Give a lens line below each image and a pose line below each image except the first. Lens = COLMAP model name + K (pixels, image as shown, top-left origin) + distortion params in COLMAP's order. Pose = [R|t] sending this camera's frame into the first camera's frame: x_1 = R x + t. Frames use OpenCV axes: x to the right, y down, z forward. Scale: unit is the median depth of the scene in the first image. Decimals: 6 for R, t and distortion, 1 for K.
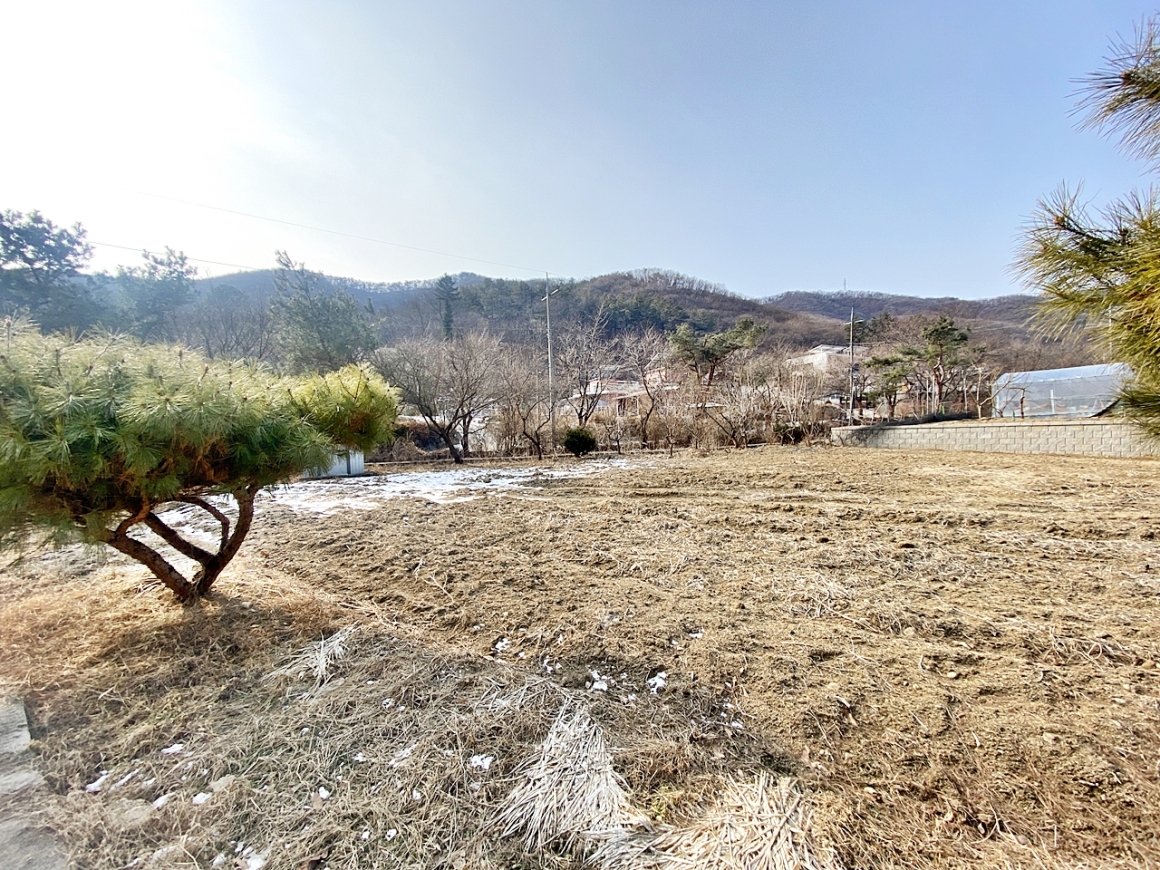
lens RADIAL K [[461.5, 0, 574.2], [0, 461.5, 437.3], [0, 0, 1]] dist [-0.003074, -0.011462]
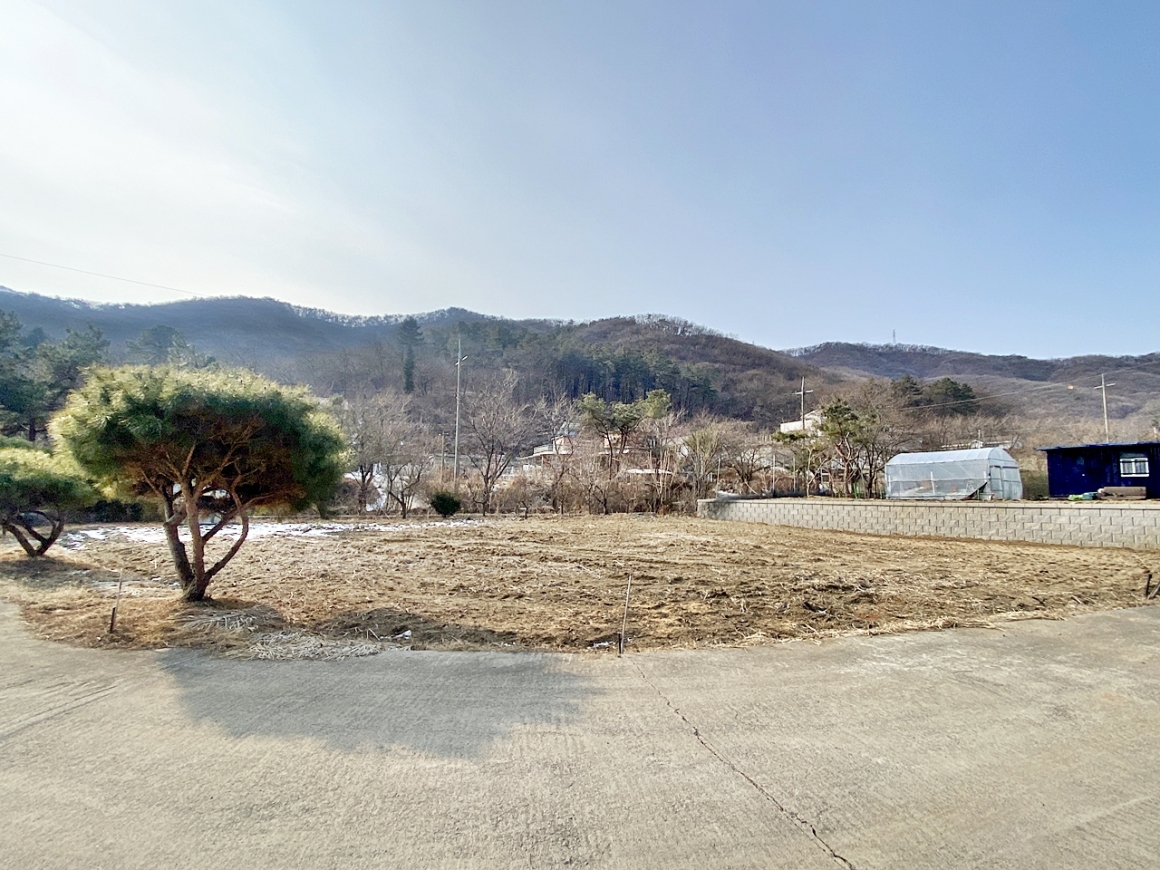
lens RADIAL K [[552.5, 0, 577.1], [0, 552.5, 433.9], [0, 0, 1]] dist [0.002857, -0.002153]
pose [[0.999088, 0.041461, -0.010236, 0.187149], [-0.042395, 0.991762, -0.120874, -0.003521], [0.005140, 0.121197, 0.992615, -0.179677]]
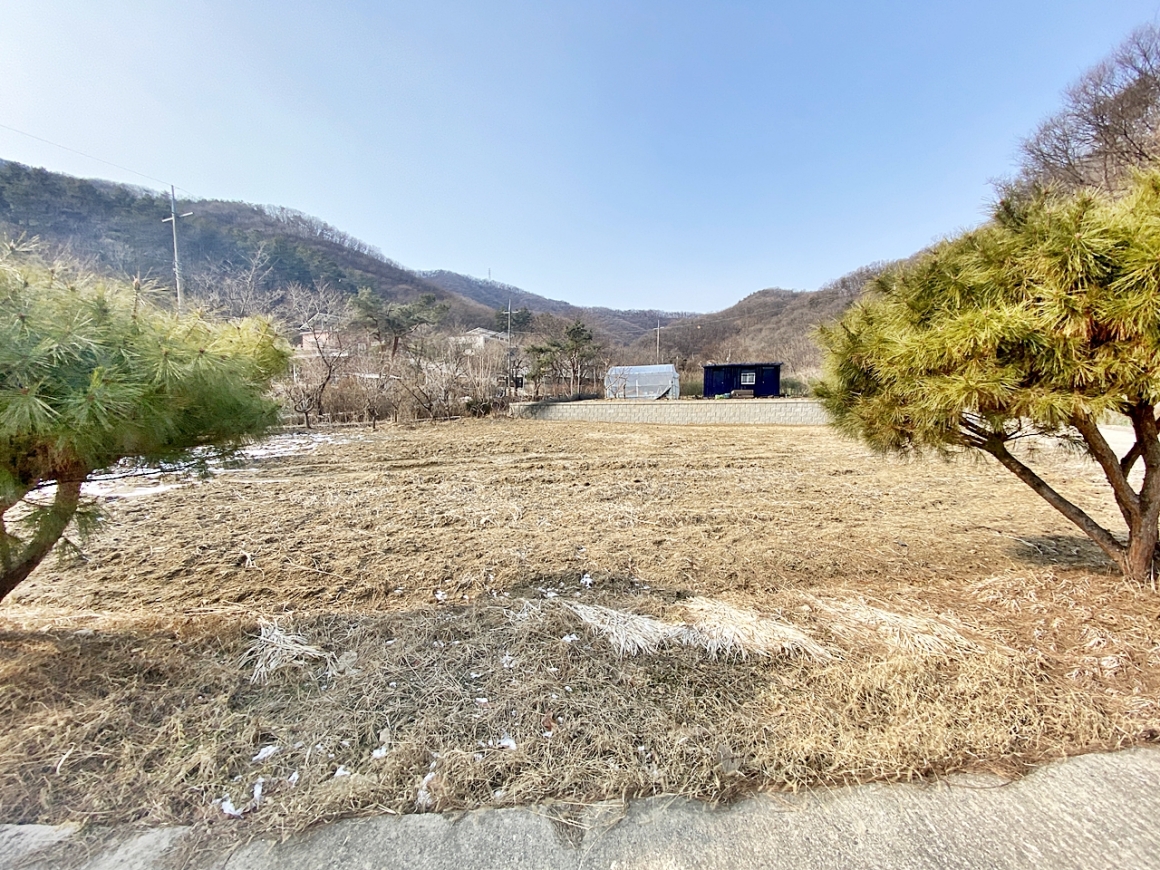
lens RADIAL K [[461.5, 0, 584.8], [0, 461.5, 443.1], [0, 0, 1]] dist [-0.003074, -0.011462]
pose [[0.740860, -0.036346, 0.670676, -0.058840], [-0.010167, 0.997814, 0.065305, 0.001645], [-0.671583, -0.055201, 0.738870, -0.000821]]
